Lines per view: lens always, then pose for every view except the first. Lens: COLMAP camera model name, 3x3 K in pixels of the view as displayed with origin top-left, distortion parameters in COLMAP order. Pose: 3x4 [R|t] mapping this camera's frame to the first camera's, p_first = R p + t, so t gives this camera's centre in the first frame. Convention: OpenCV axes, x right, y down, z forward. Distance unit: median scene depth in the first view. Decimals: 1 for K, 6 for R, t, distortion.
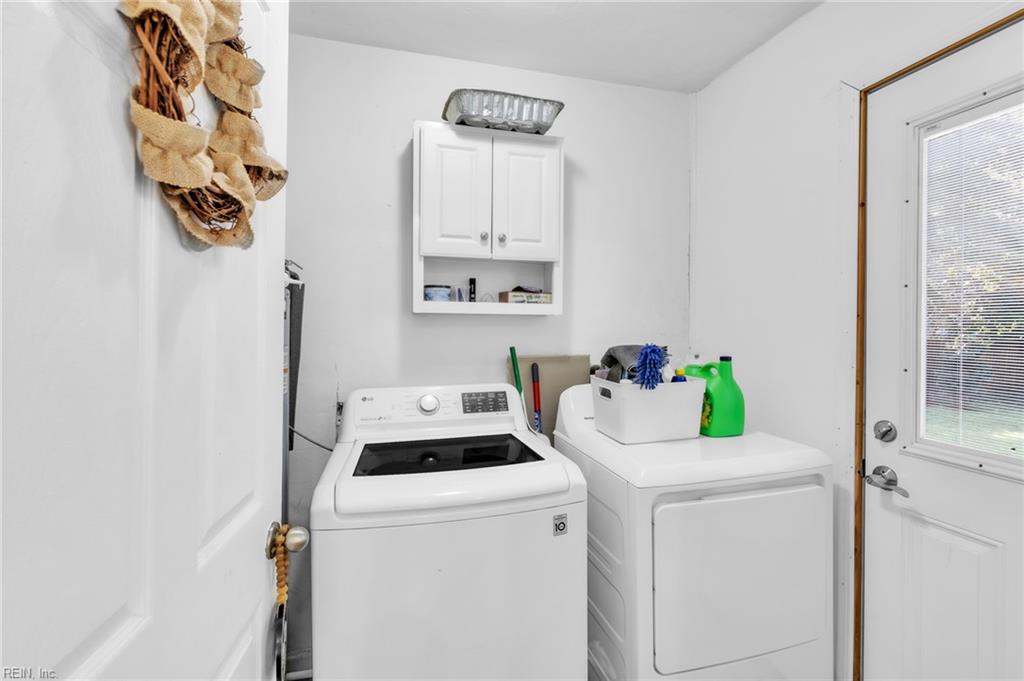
lens RADIAL K [[464.1, 0, 512.5], [0, 464.1, 331.4], [0, 0, 1]] dist [-0.001003, -0.000016]
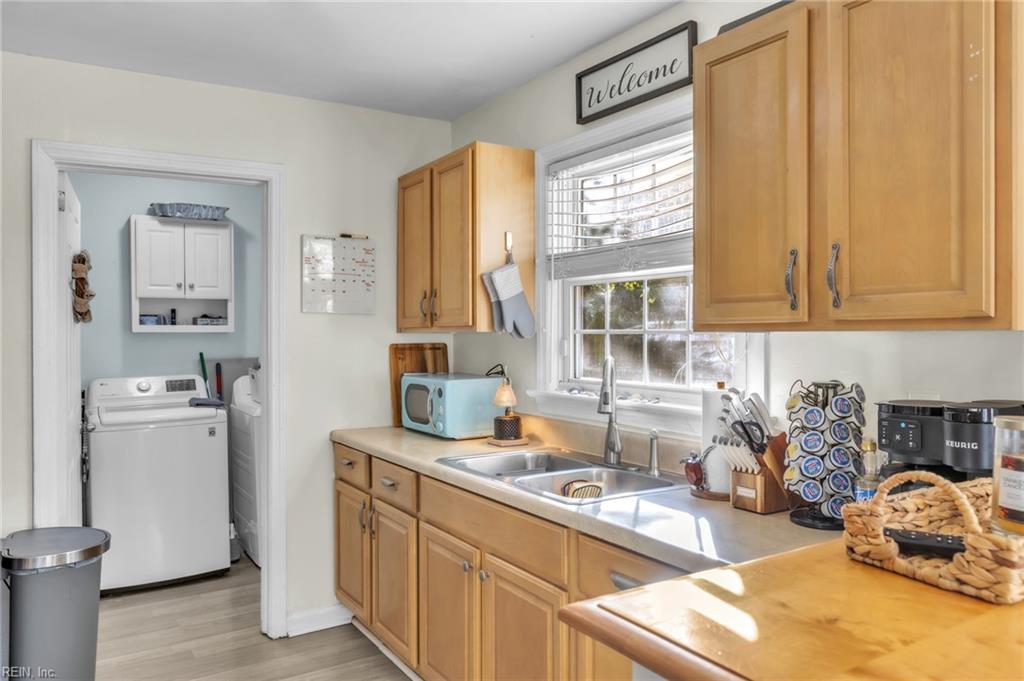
lens RADIAL K [[756.2, 0, 512.3], [0, 756.2, 343.2], [0, 0, 1]] dist [0.006378, 0.000051]
pose [[0.962814, -0.018517, 0.269528, 0.338184], [0.019914, 0.999799, -0.002449, 0.029393], [-0.269428, 0.007726, 0.962989, -1.844220]]
